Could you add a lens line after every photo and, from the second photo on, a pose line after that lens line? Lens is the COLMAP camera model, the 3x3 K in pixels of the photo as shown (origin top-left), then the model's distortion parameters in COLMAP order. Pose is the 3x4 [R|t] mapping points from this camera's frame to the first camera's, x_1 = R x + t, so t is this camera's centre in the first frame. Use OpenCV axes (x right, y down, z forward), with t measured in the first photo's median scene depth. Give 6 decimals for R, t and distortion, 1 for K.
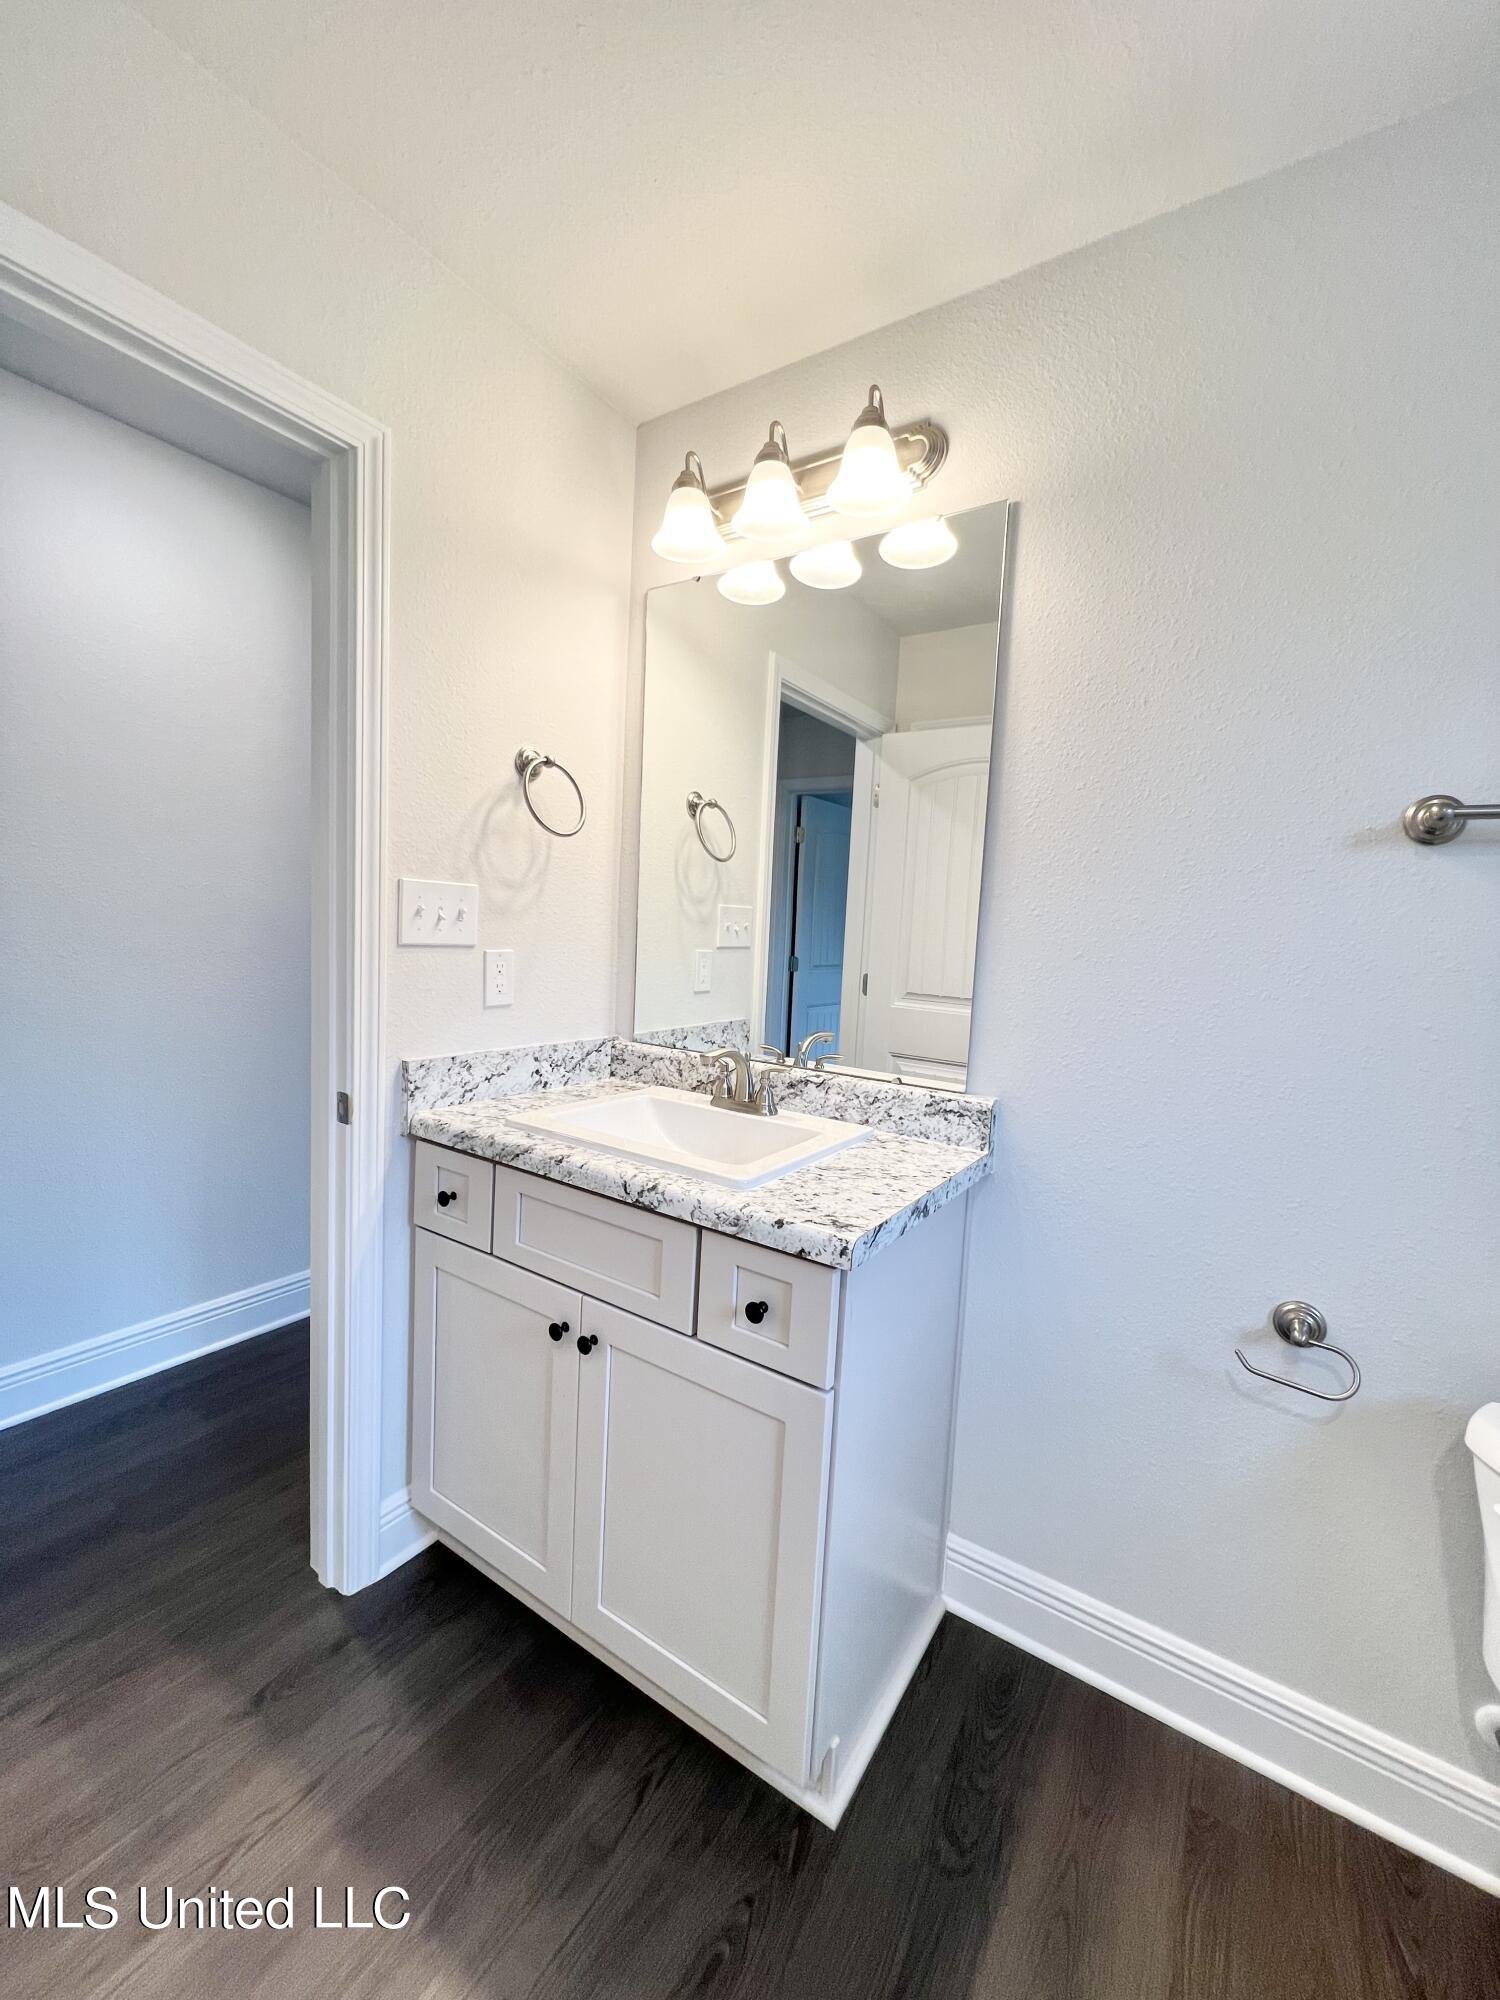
lens RADIAL K [[799.5, 0, 755.9], [0, 799.5, 998.0], [0, 0, 1]] dist [-0.003760, 0.000458]
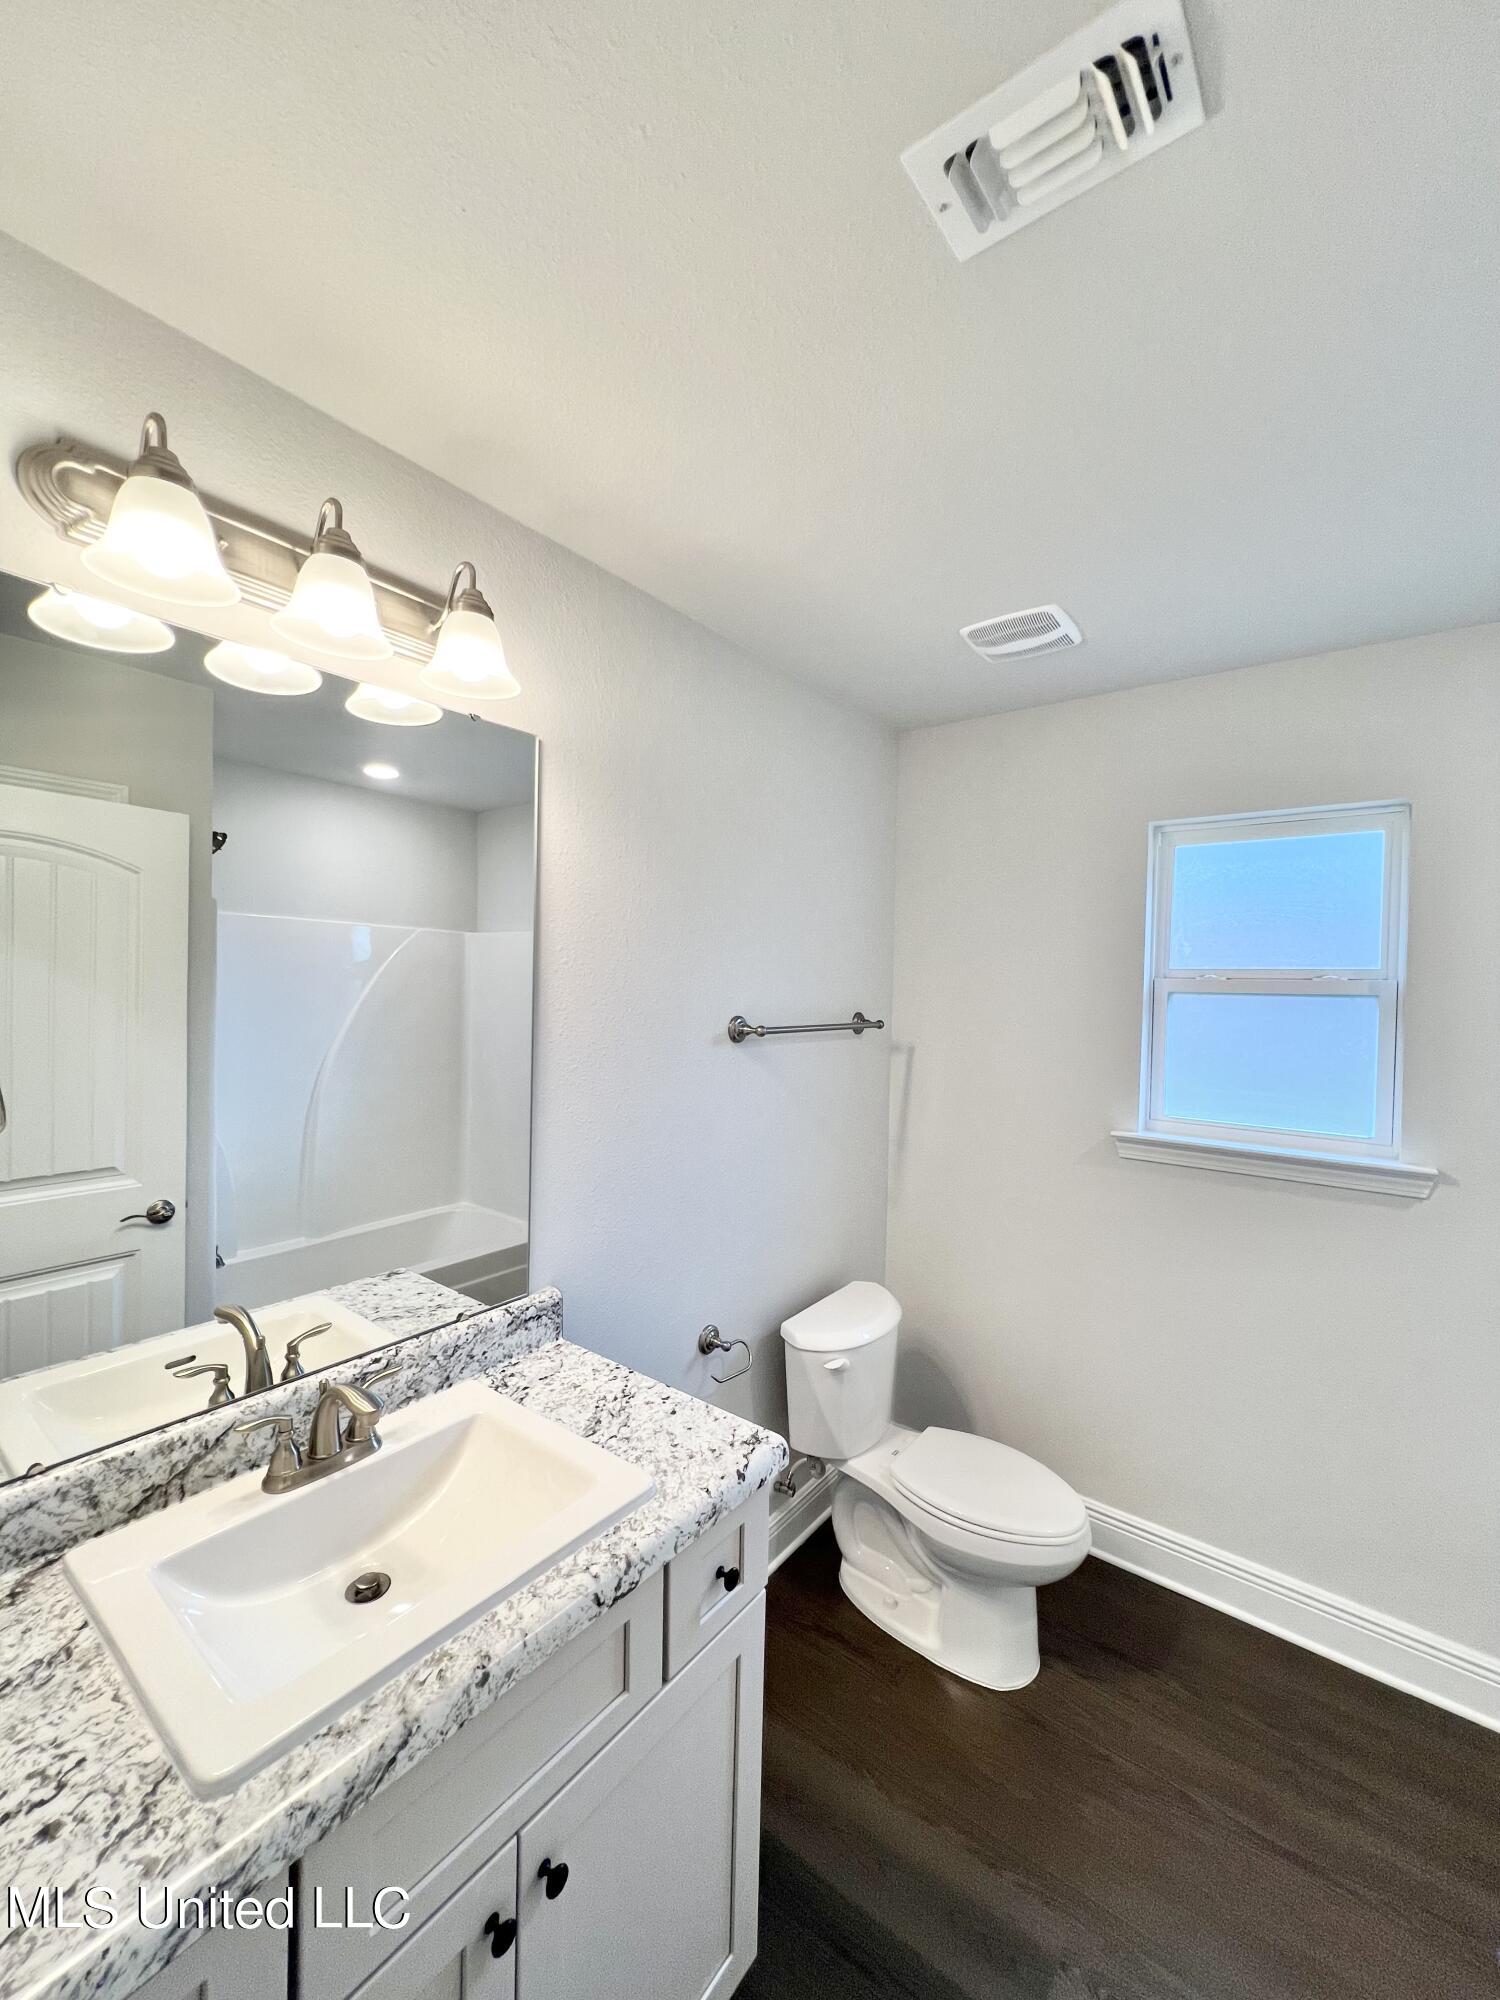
lens RADIAL K [[799.5, 0, 755.9], [0, 799.5, 998.0], [0, 0, 1]] dist [-0.003760, 0.000458]
pose [[0.067818, -0.068402, 0.995350, -0.773806], [0.071909, 0.995387, 0.063505, -0.330774], [-0.995103, 0.067268, 0.072423, 0.670128]]
